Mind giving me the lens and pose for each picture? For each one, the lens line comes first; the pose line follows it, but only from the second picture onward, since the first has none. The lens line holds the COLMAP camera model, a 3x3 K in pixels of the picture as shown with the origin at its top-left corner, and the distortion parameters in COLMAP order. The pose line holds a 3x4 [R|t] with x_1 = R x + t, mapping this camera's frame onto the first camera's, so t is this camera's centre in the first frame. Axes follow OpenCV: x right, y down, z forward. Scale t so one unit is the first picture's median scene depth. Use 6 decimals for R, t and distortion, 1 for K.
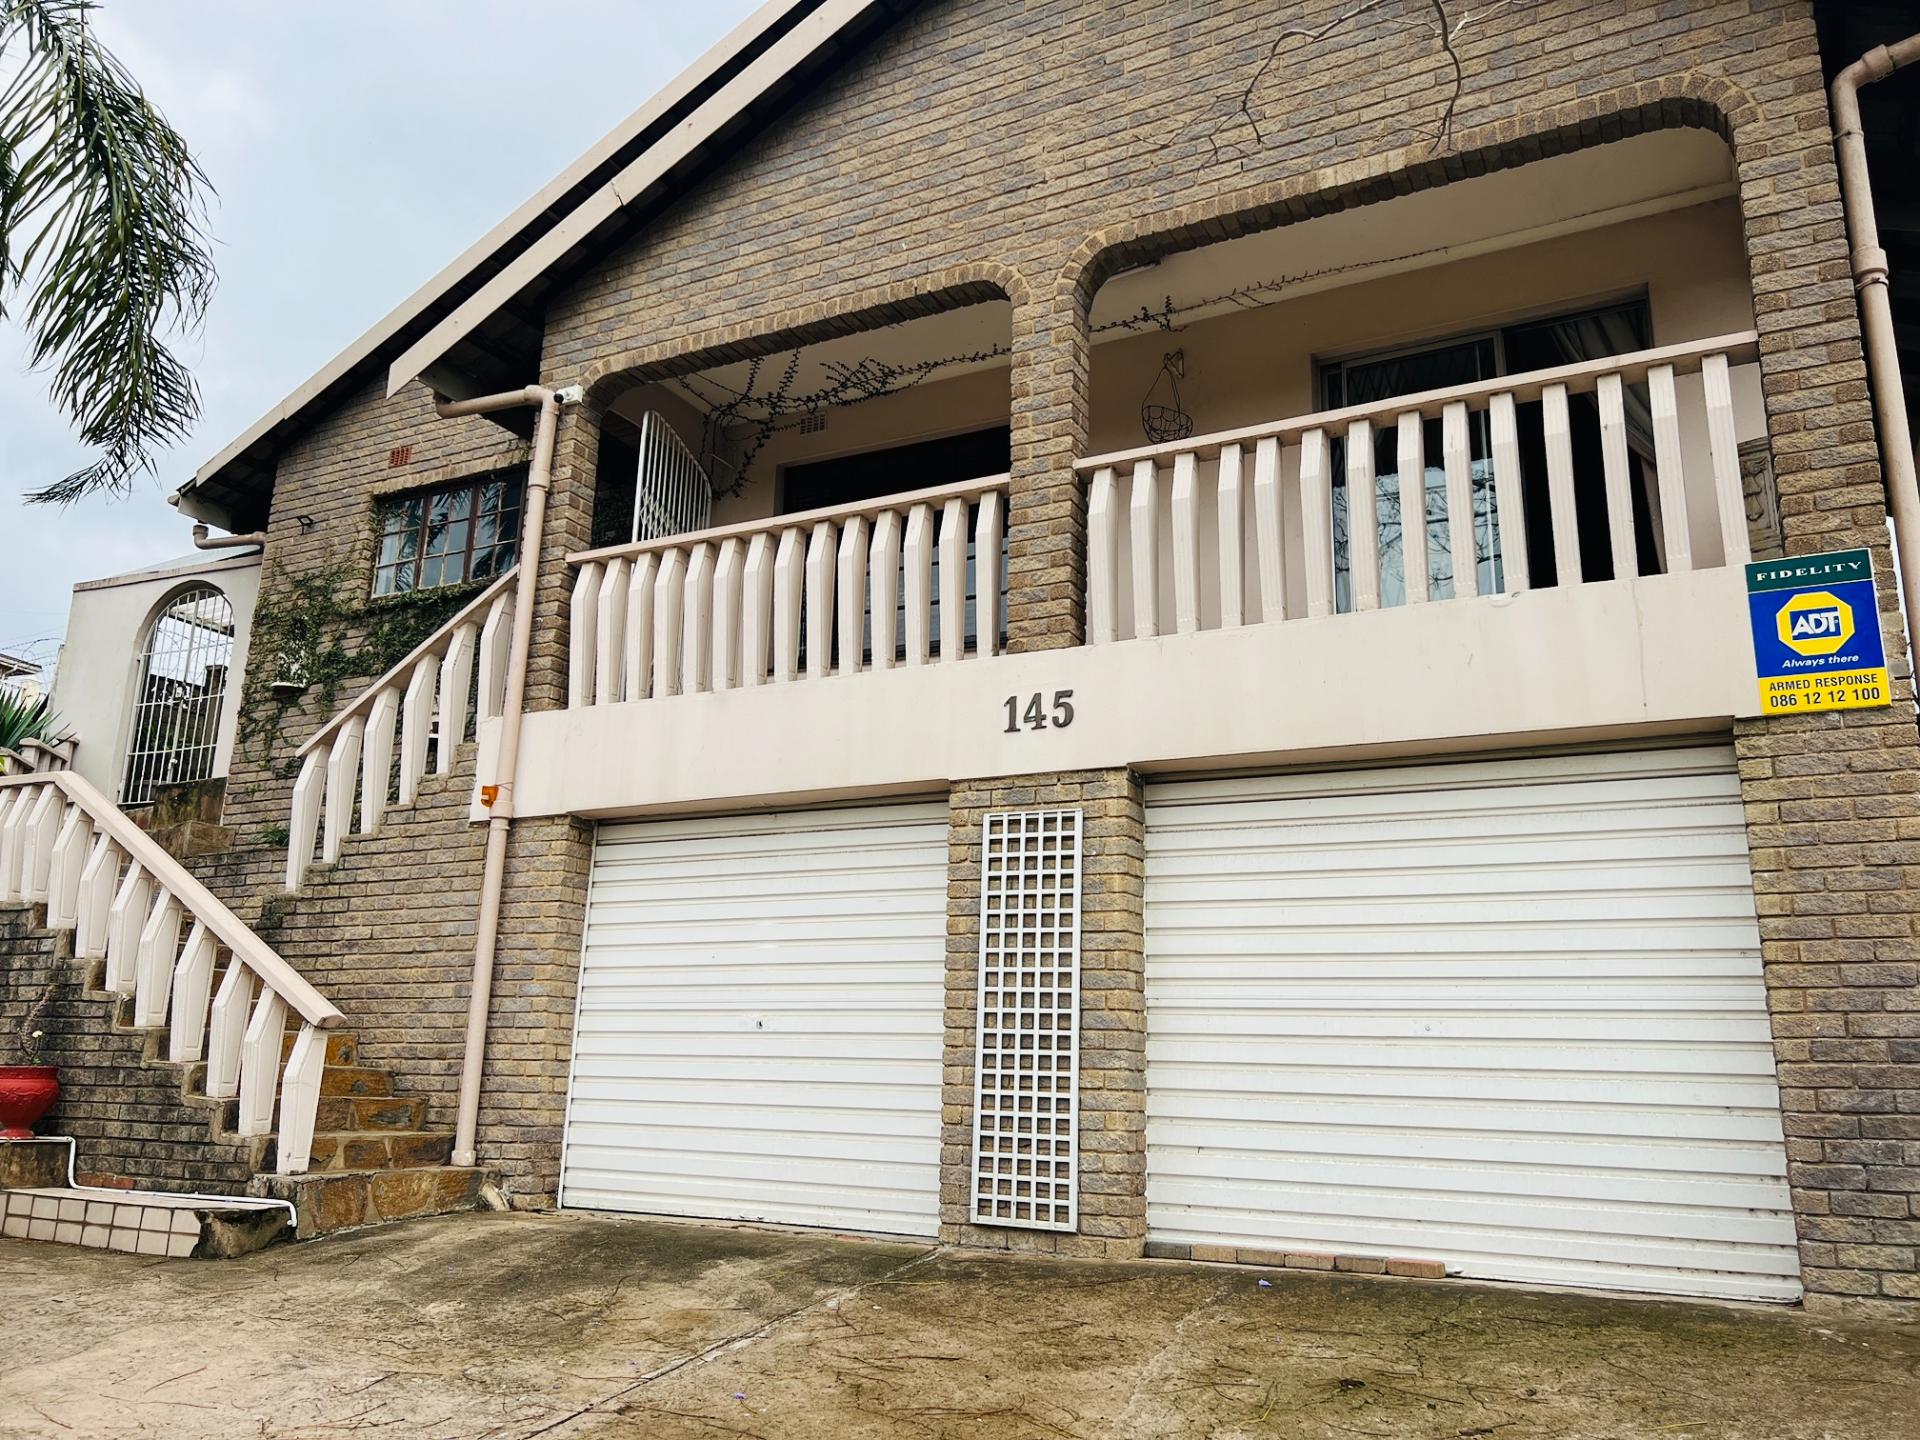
lens RADIAL K [[1468.7, 0, 961.8], [0, 1468.7, 712.6], [0, 0, 1]] dist [0.041347, -0.046262]
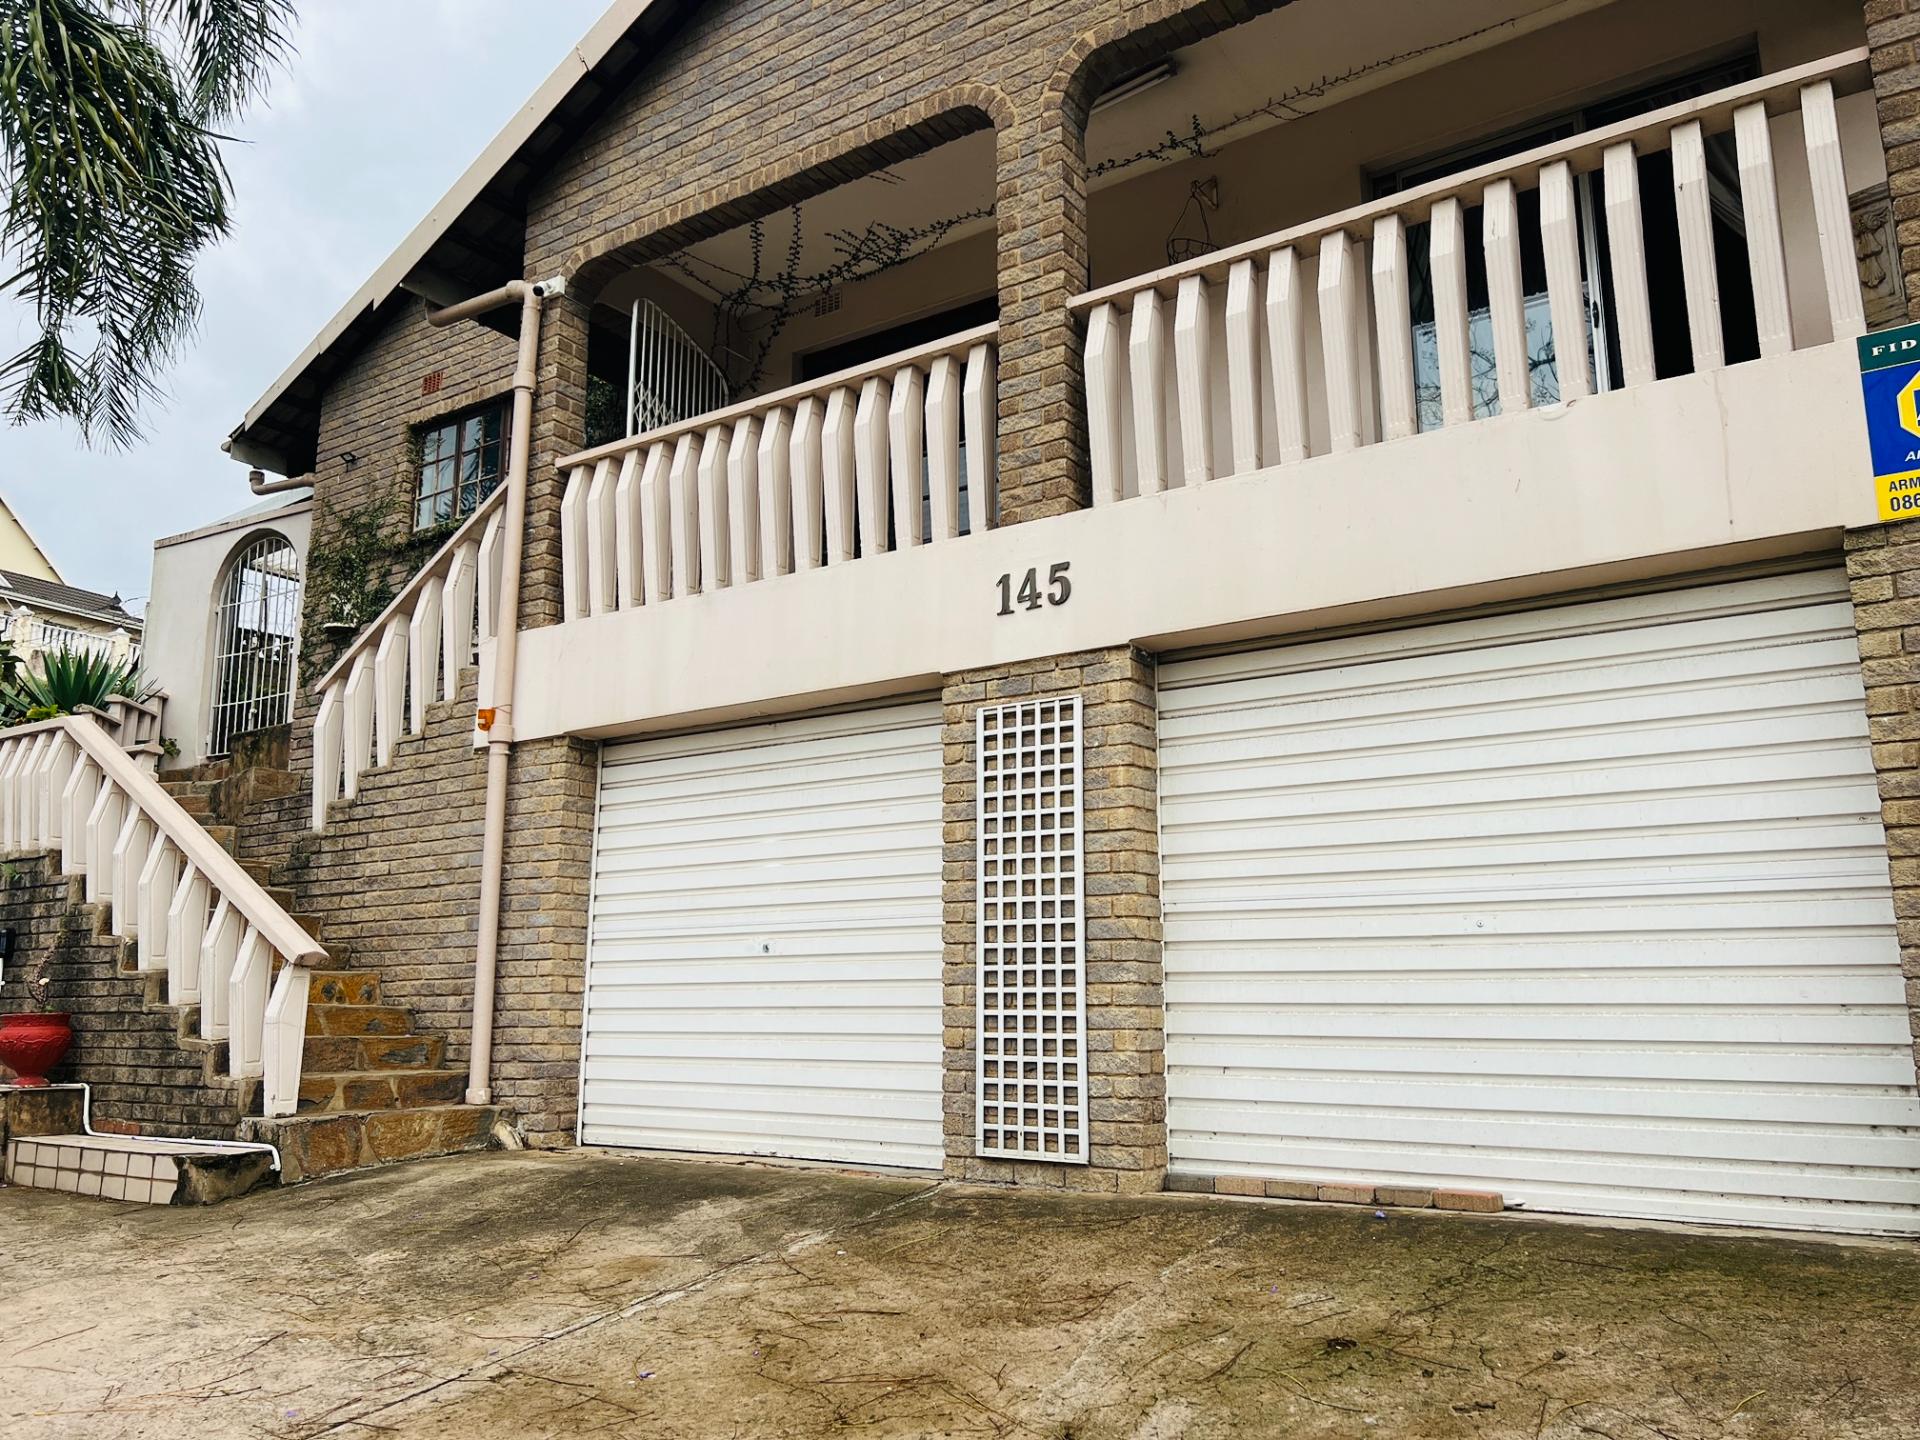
lens RADIAL K [[1473.6, 0, 955.0], [0, 1473.6, 732.1], [0, 0, 1]] dist [0.037056, -0.043335]
pose [[0.992421, -0.049077, -0.112662, 0.087350], [0.055747, 0.996826, 0.056837, 0.028254], [0.109515, -0.062687, 0.992006, 0.094388]]
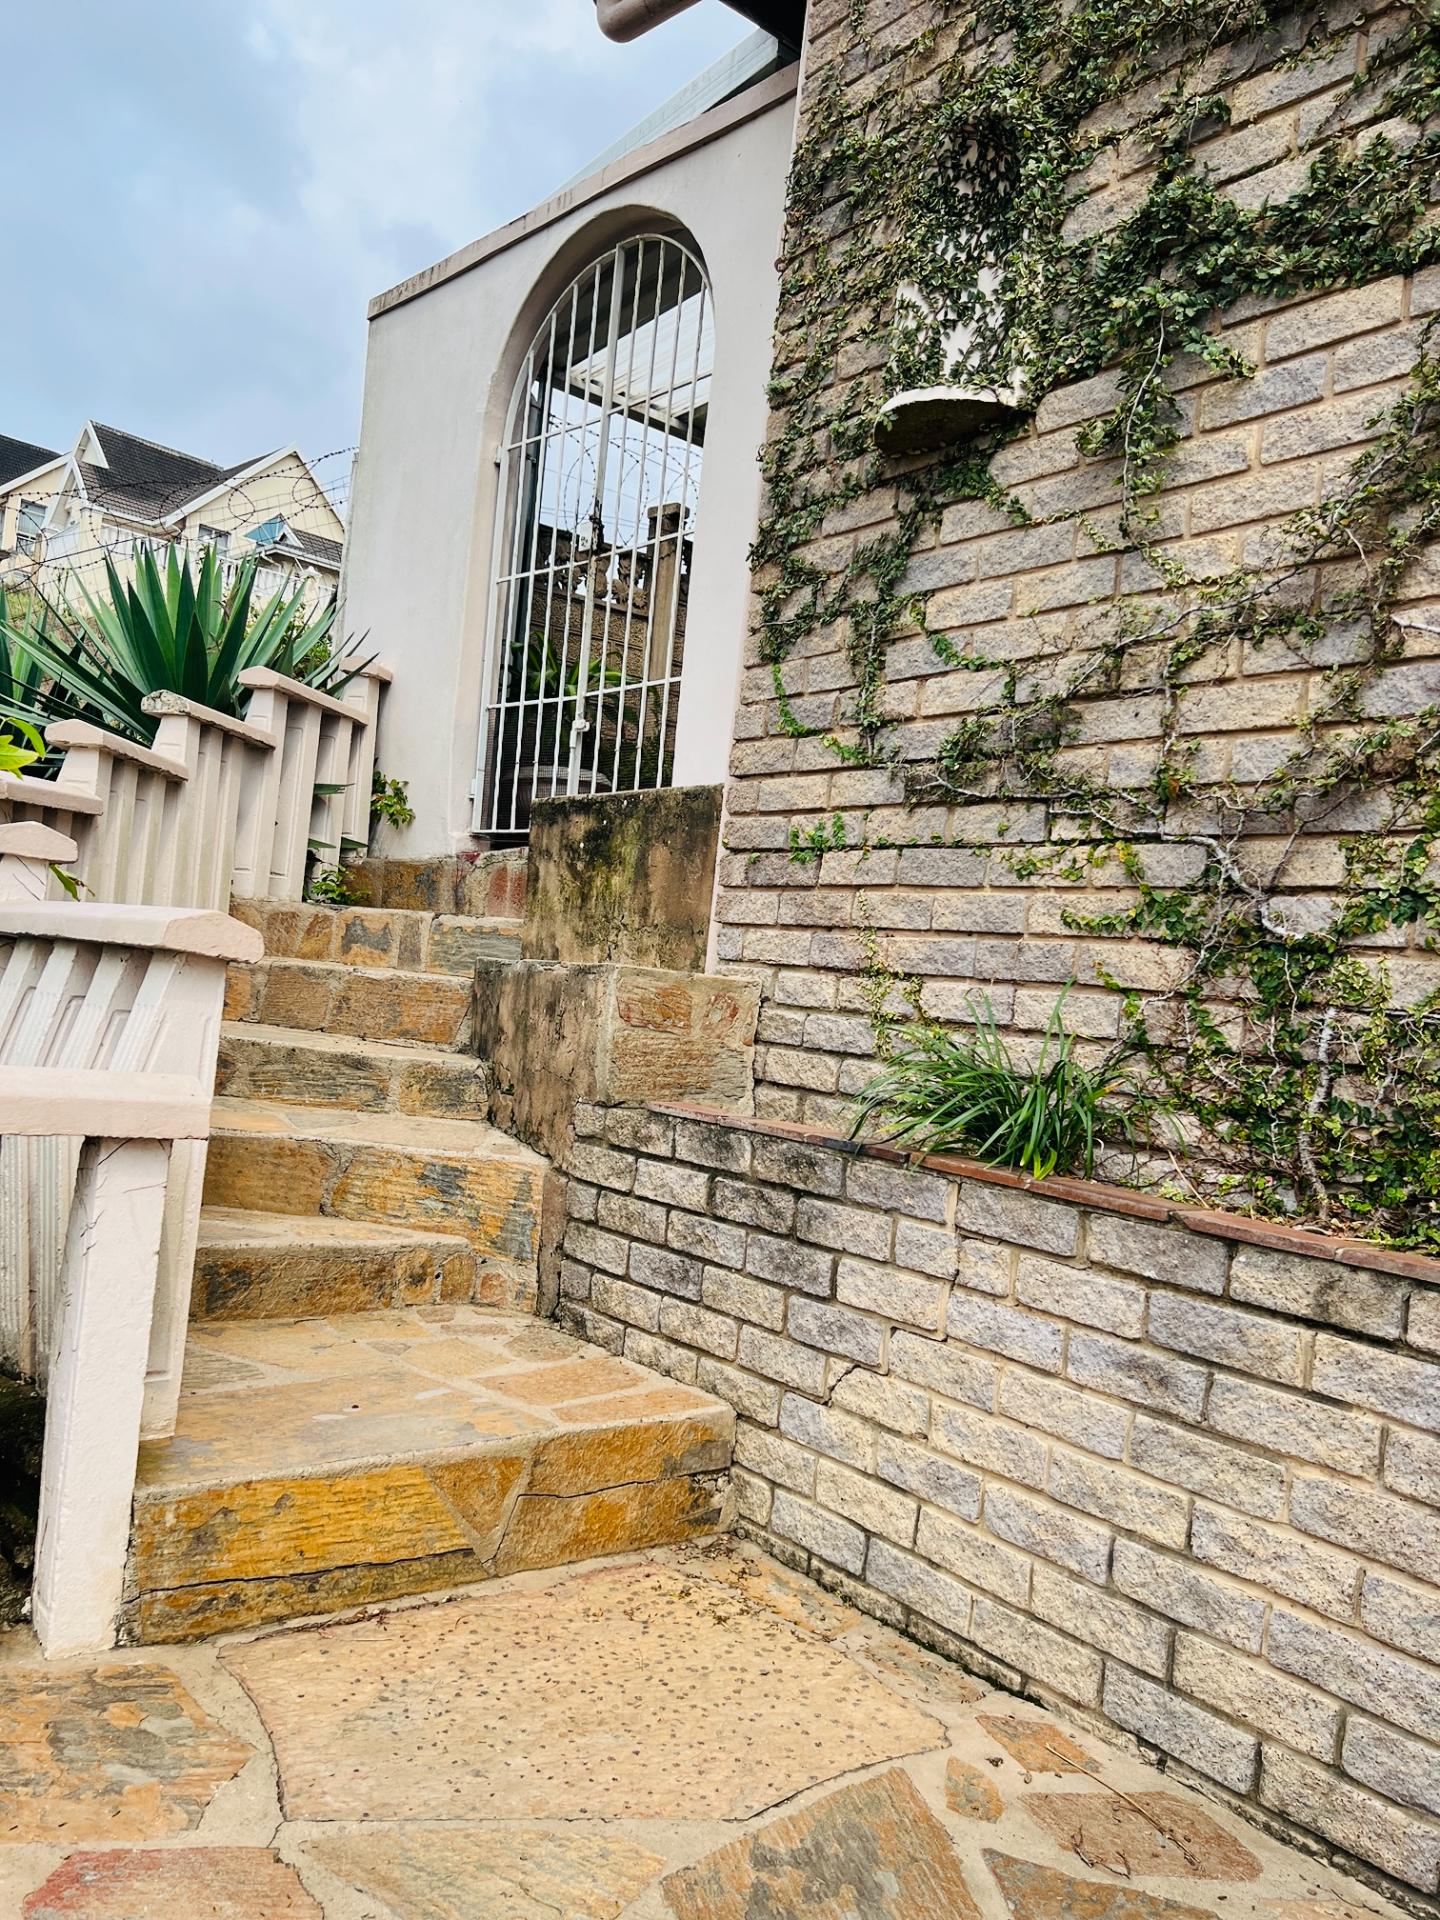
lens RADIAL K [[1463.4, 0, 720.3], [0, 1463.4, 1025.3], [0, 0, 1]] dist [0.065972, -0.079066]
pose [[0.909675, 0.075862, -0.408334, -0.578158], [0.026950, 0.970322, 0.240309, 0.030690], [0.414446, -0.229607, 0.880633, 1.130494]]
